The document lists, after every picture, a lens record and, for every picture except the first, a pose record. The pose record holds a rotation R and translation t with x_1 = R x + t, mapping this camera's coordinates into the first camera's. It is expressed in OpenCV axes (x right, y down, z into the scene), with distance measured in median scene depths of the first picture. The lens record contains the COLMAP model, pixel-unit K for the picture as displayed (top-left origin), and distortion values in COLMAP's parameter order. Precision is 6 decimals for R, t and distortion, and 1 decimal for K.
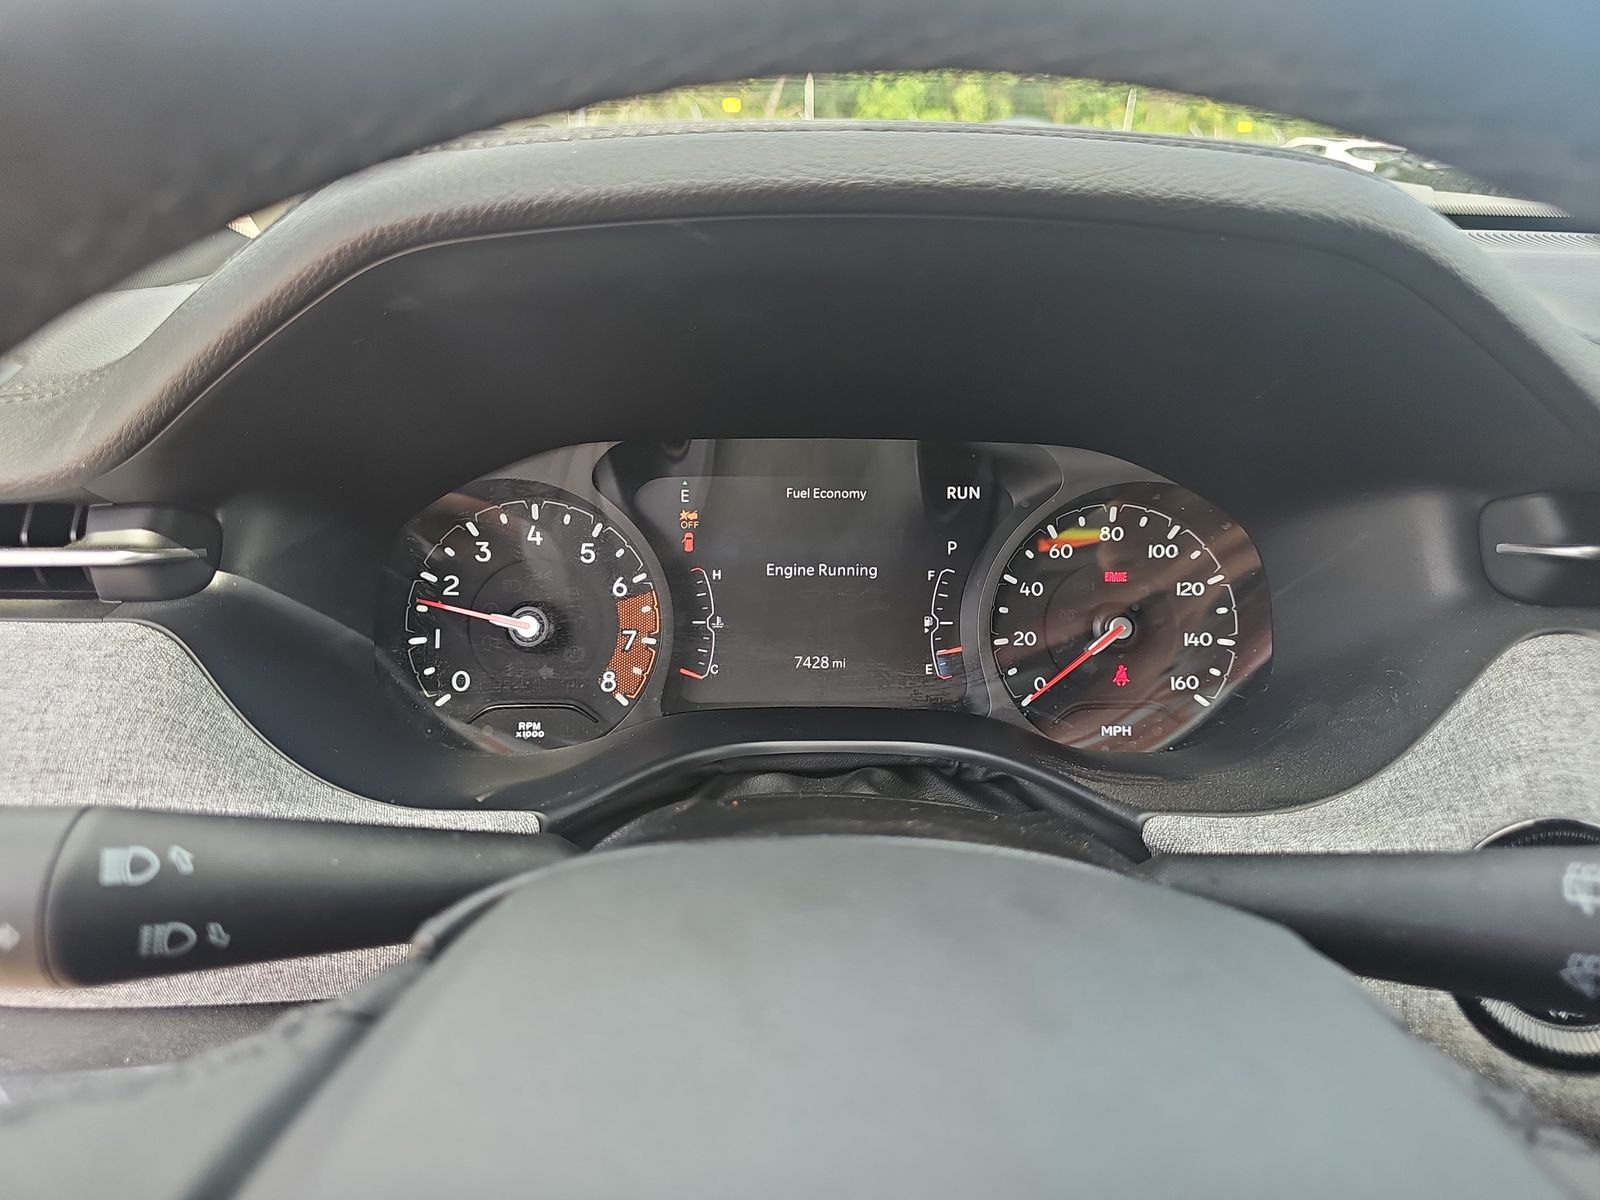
lens RADIAL K [[1190.6, 0, 800.0], [0, 1190.6, 600.0], [0, 0, 1]] dist [-0.001276, -0.000538]
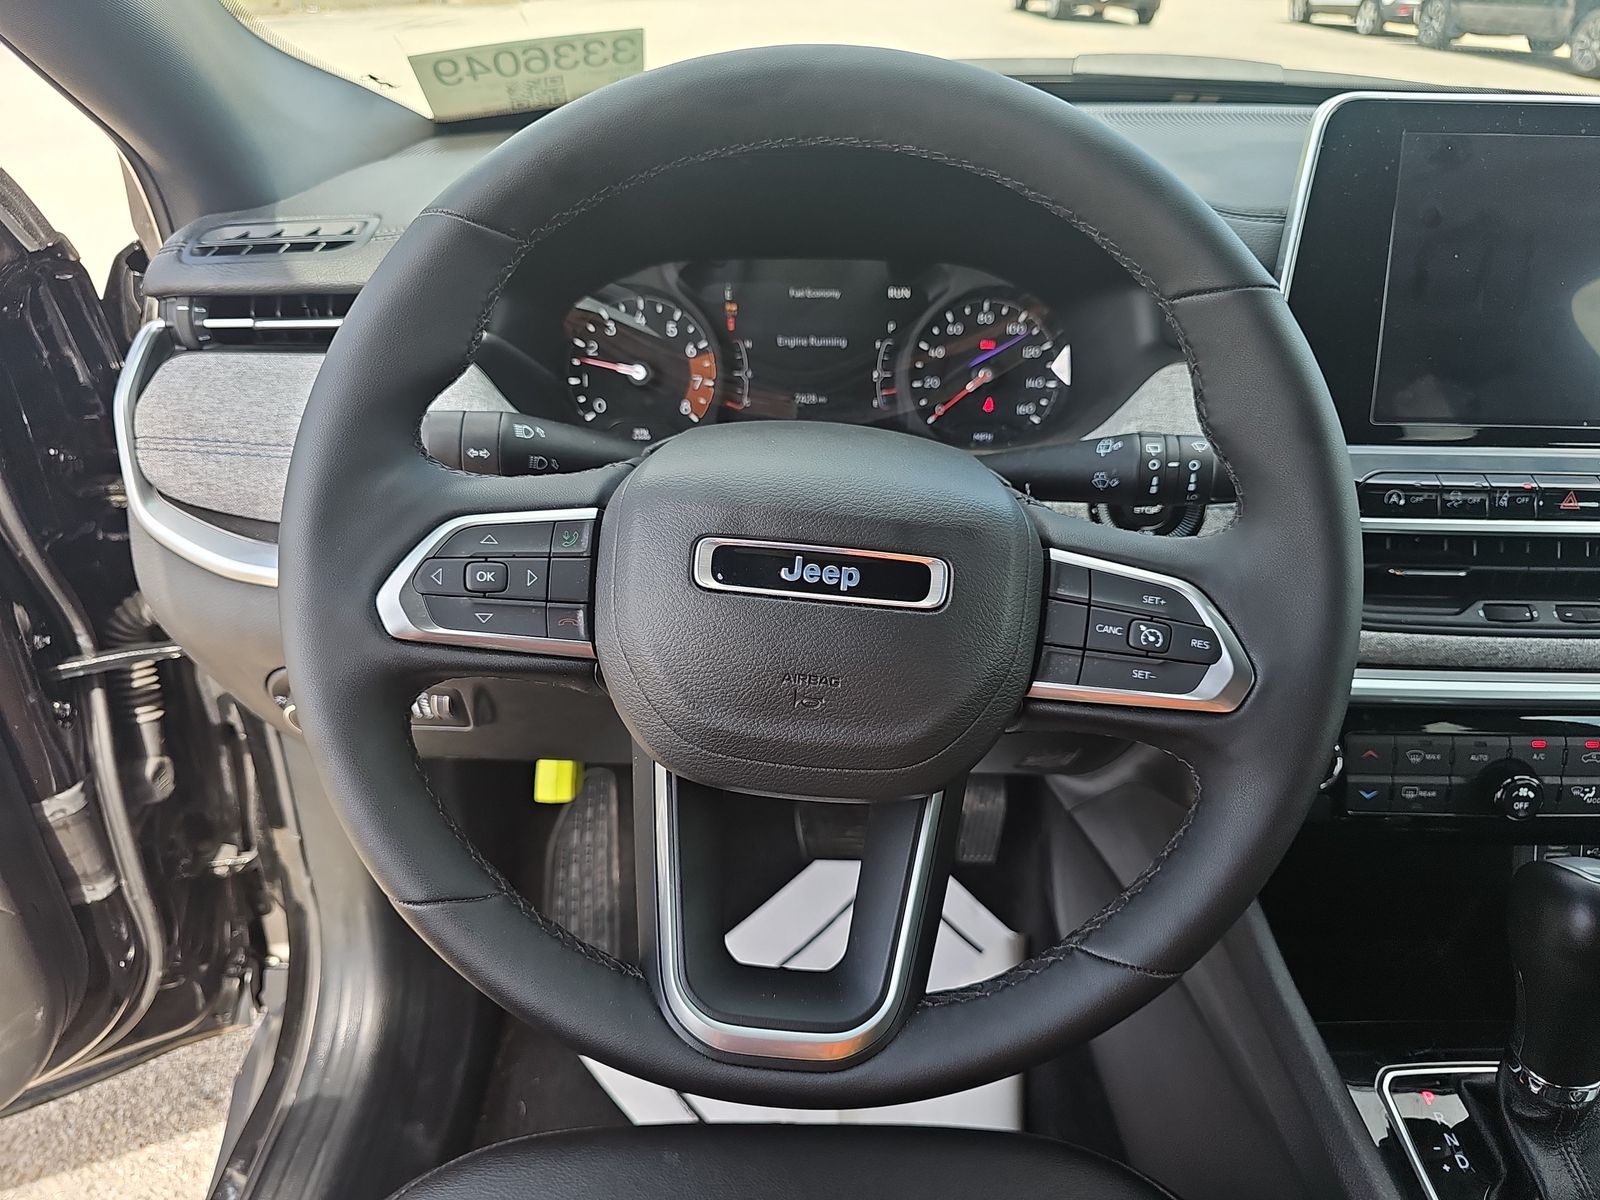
lens RADIAL K [[1170.7, 0, 806.9], [0, 1170.7, 639.0], [0, 0, 1]] dist [0.020883, -0.001825]
pose [[0.999888, 0.005191, -0.014042, 0.037941], [-0.002612, 0.984066, 0.177783, 0.095810], [0.014741, -0.177726, 0.983970, -0.704036]]
